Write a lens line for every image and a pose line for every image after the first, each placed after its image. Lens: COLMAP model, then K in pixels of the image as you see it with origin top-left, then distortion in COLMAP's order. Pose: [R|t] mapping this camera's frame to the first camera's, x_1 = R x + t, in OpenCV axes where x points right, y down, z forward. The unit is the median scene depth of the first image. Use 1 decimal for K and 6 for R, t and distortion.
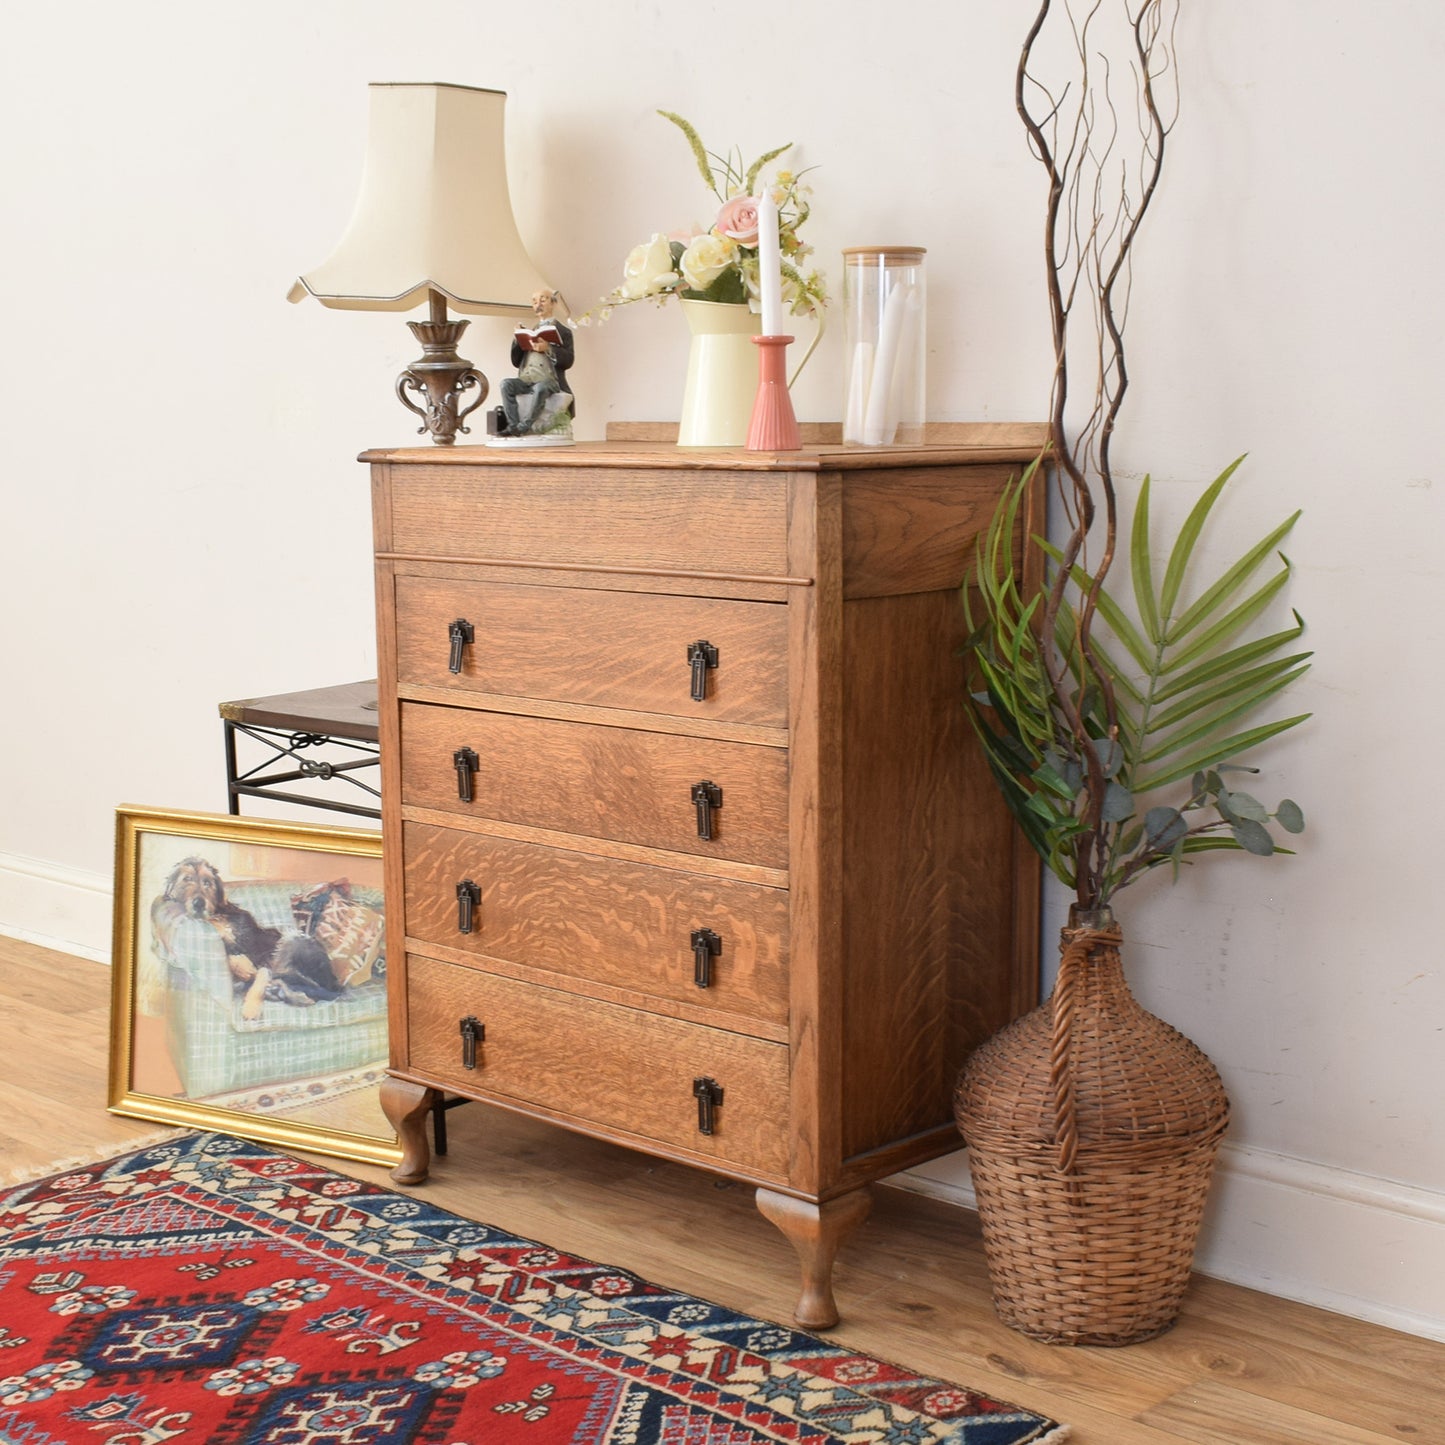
lens RADIAL K [[2392.1, 0, 611.0], [0, 2392.1, 770.5], [0, 0, 1]] dist [-0.017159, -0.036689]
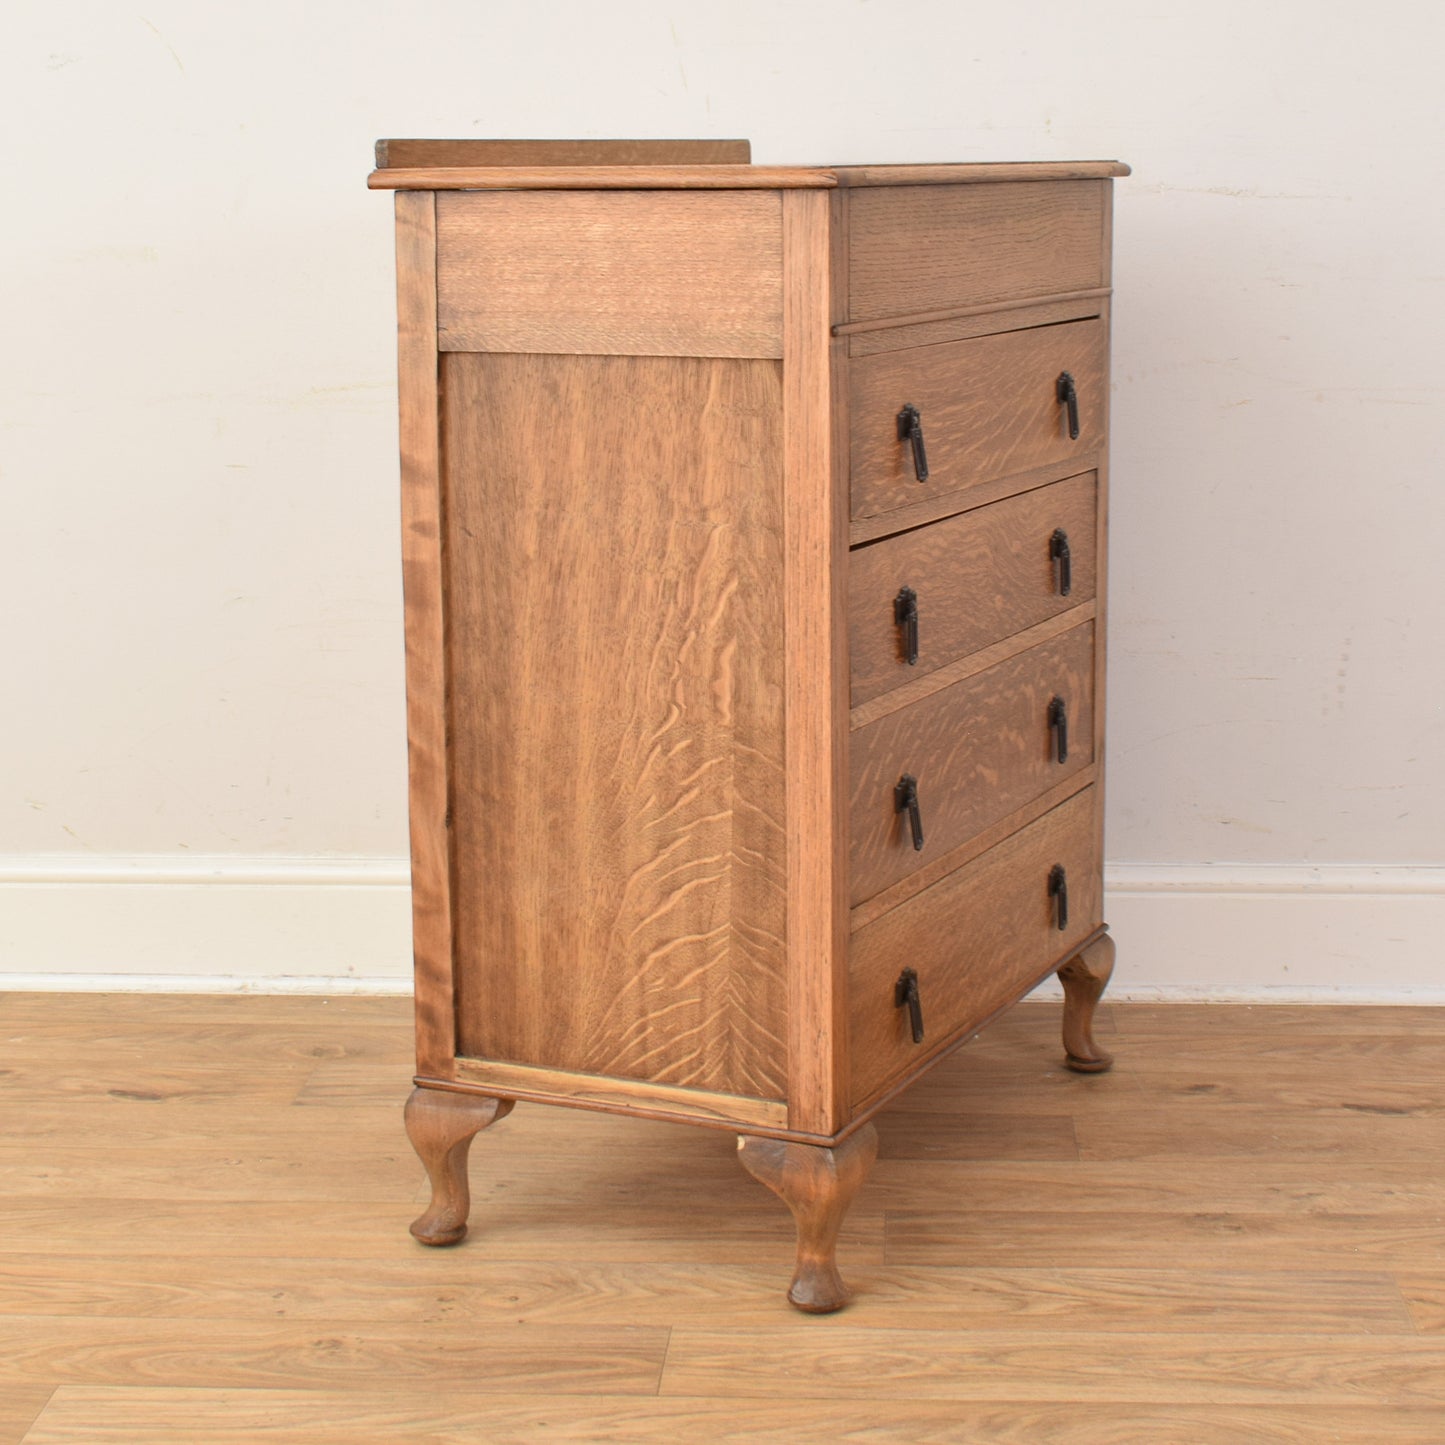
lens RADIAL K [[2985.8, 0, 724.3], [0, 2985.8, 576.3], [0, 0, 1]] dist [-0.038672, -0.071024]
pose [[0.750892, -0.087784, 0.654565, -0.740460], [0.102658, 0.994594, 0.015620, -0.009235], [-0.652397, 0.055468, 0.755845, 0.234638]]
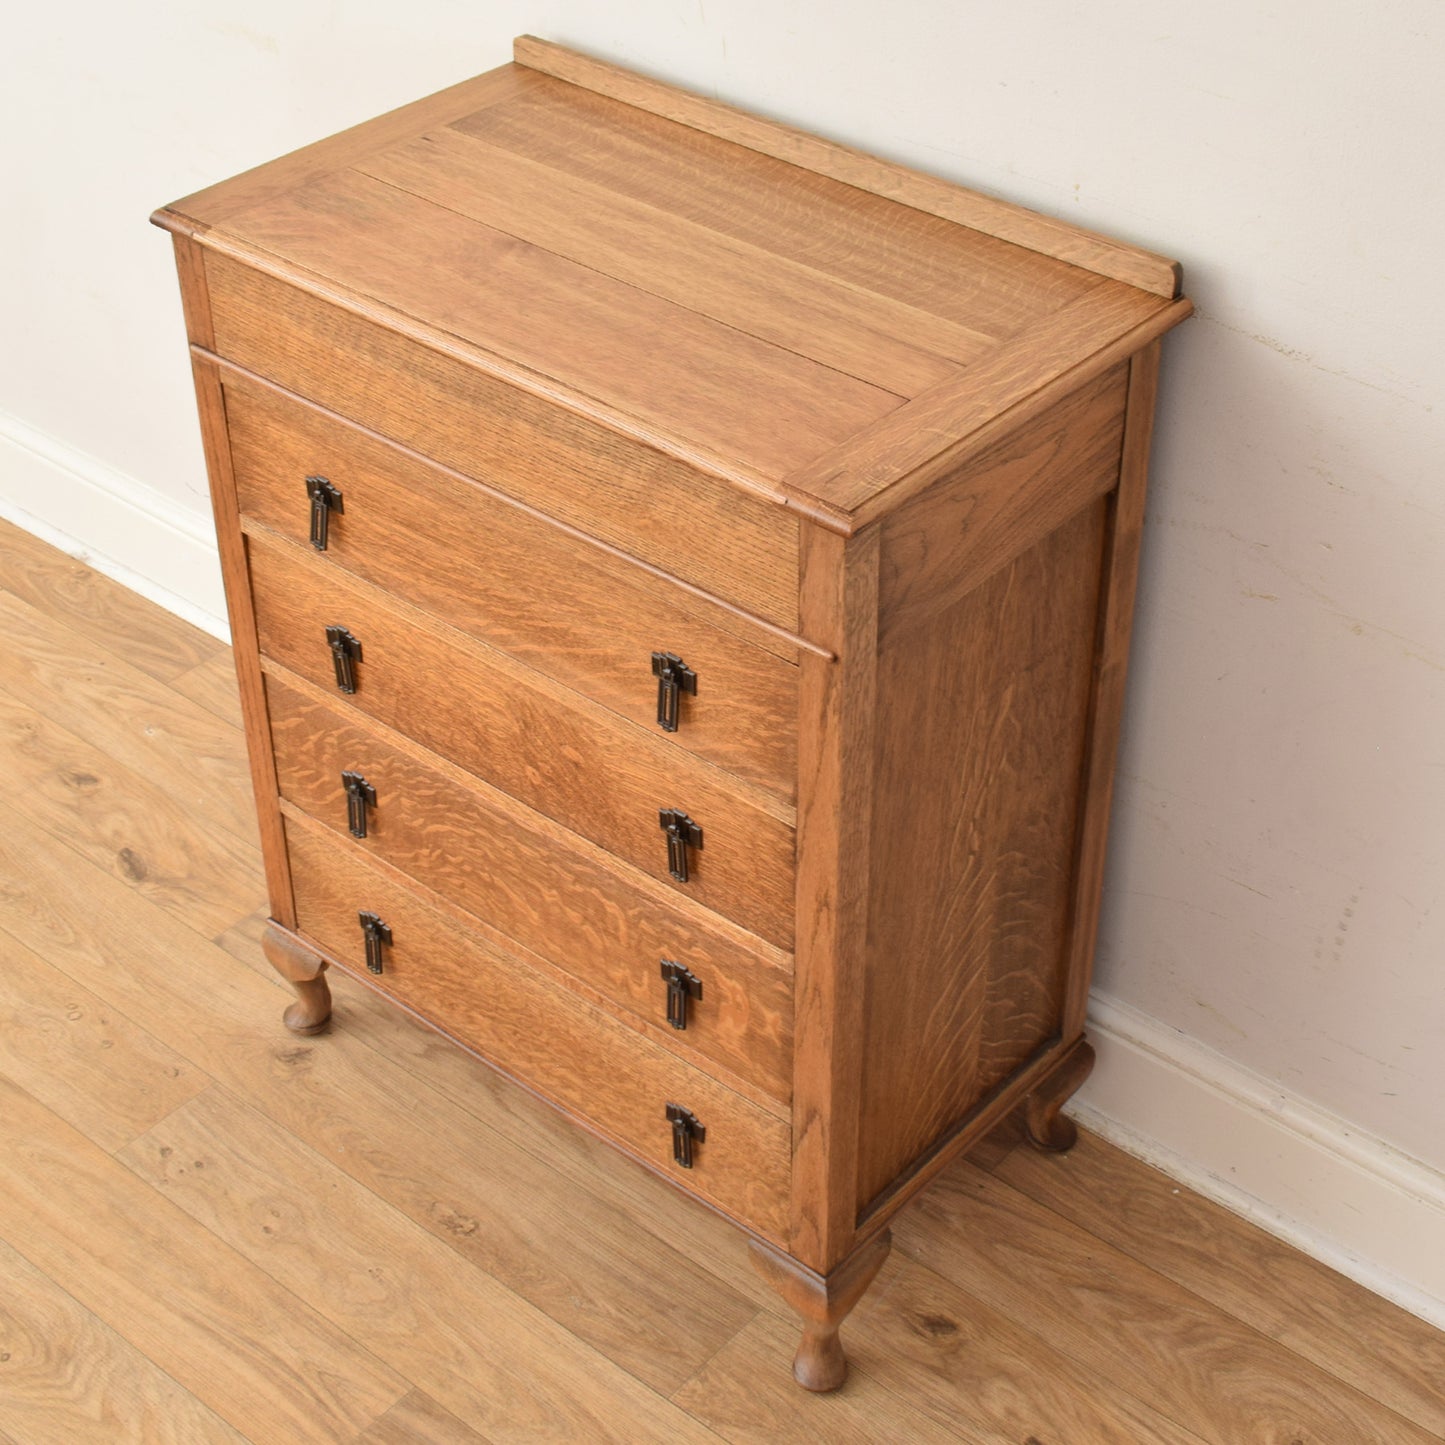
lens RADIAL K [[2547.8, 0, 742.9], [0, 2547.8, 673.8], [0, 0, 1]] dist [-0.019506, -0.072697]
pose [[0.996272, -0.038865, 0.077013, 0.000589], [-0.000129, 0.892088, 0.451862, -0.374434], [-0.086264, -0.450187, 0.888757, 0.317005]]
